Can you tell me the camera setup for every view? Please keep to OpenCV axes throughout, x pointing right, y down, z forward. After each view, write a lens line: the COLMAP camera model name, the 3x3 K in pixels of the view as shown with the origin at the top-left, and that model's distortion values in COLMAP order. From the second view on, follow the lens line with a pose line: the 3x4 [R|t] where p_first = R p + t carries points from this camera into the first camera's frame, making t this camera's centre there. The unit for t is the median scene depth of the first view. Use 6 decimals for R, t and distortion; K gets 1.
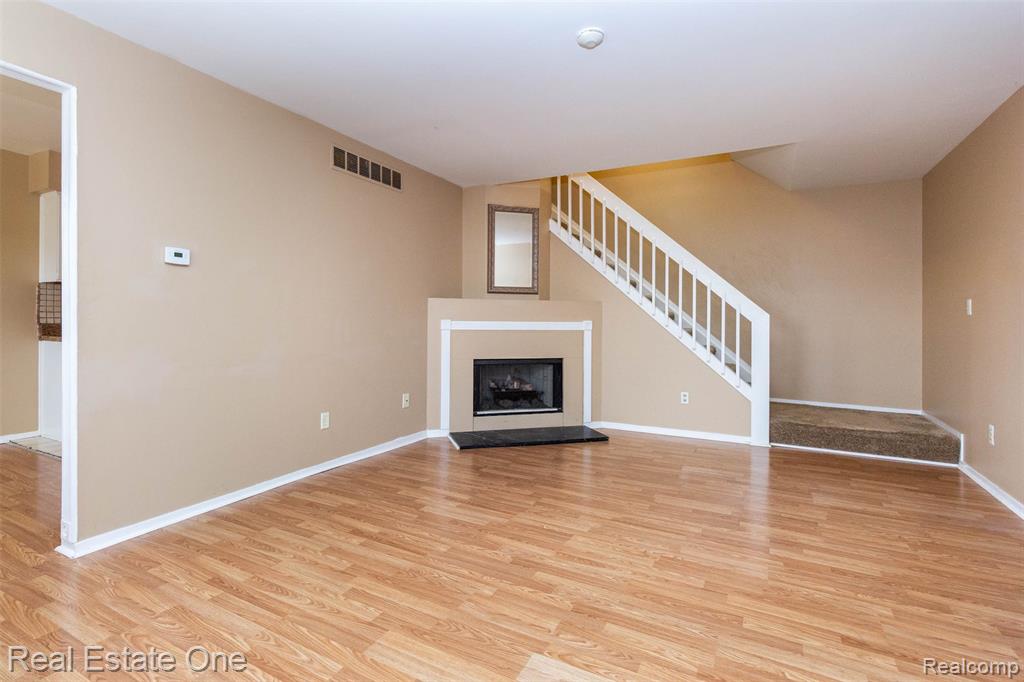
lens RADIAL K [[472.0, 0, 508.6], [0, 472.0, 319.4], [0, 0, 1]] dist [0.008033, -0.001057]
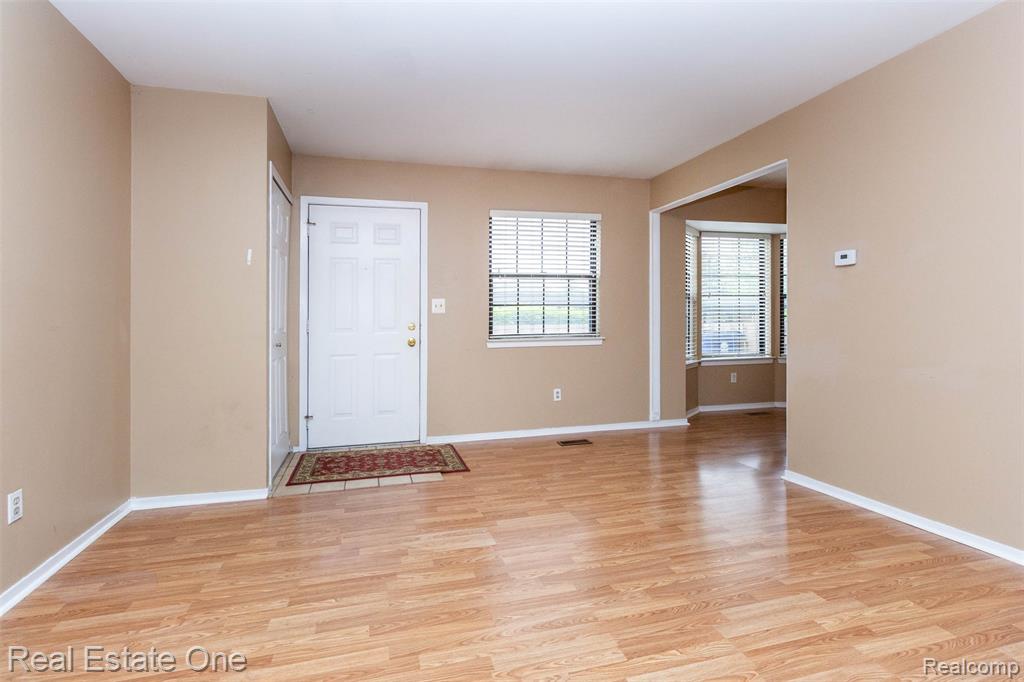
lens RADIAL K [[491.6, 0, 501.4], [0, 491.6, 342.6], [0, 0, 1]] dist [0.001701, 0.000789]
pose [[-0.721710, 0.027597, -0.691646, 0.395876], [0.006470, 0.999430, 0.033127, 0.011136], [0.692166, 0.019433, -0.721477, 0.769039]]
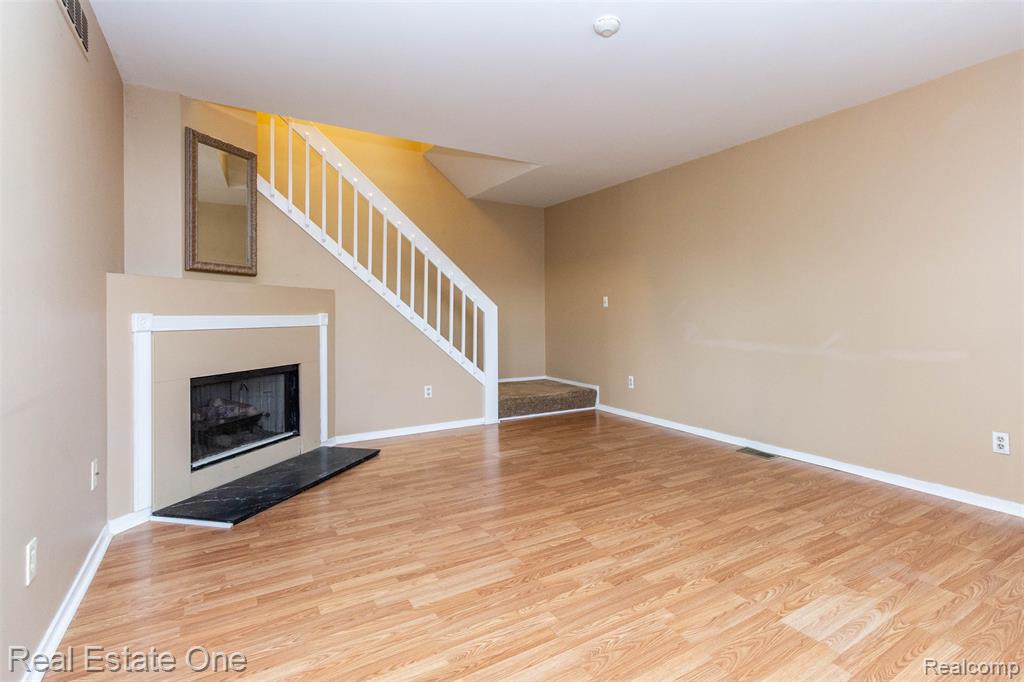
lens RADIAL K [[491.6, 0, 527.4], [0, 491.6, 310.8], [0, 0, 1]] dist [0.001701, 0.000789]
pose [[0.513882, -0.003868, 0.857852, -0.438791], [0.005395, 0.999985, 0.001277, -0.001112], [-0.857844, 0.003972, 0.513895, 0.335928]]
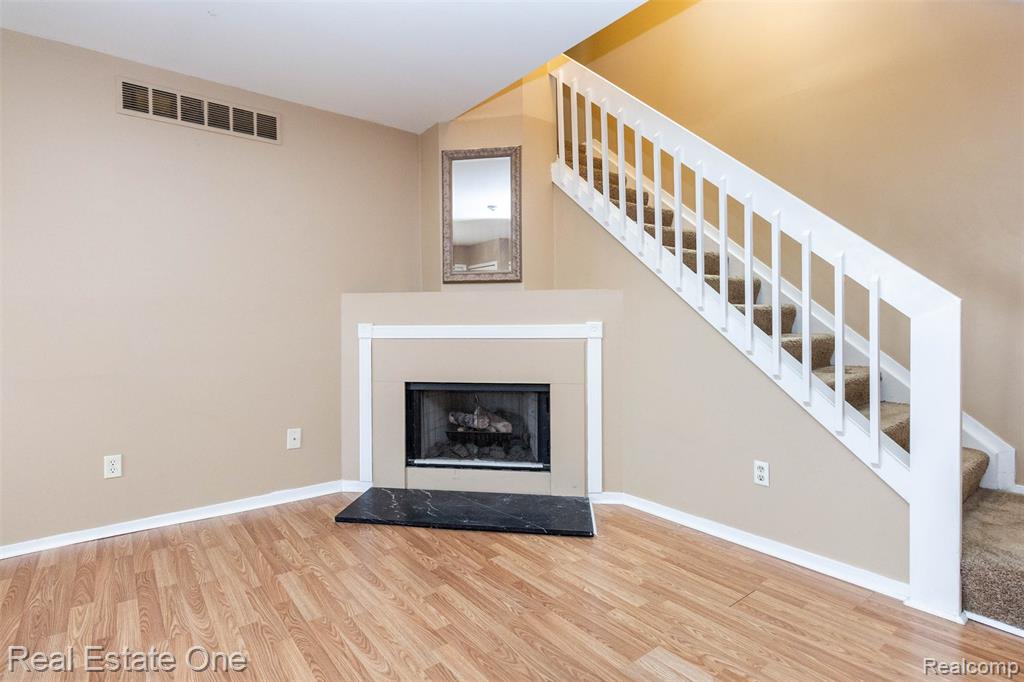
lens RADIAL K [[491.6, 0, 494.8], [0, 491.6, 335.7], [0, 0, 1]] dist [0.001701, 0.000789]
pose [[0.911512, -0.006441, -0.411224, 0.369629], [0.014422, 0.999763, 0.016308, 0.009707], [0.411021, -0.020795, 0.911388, 0.461253]]
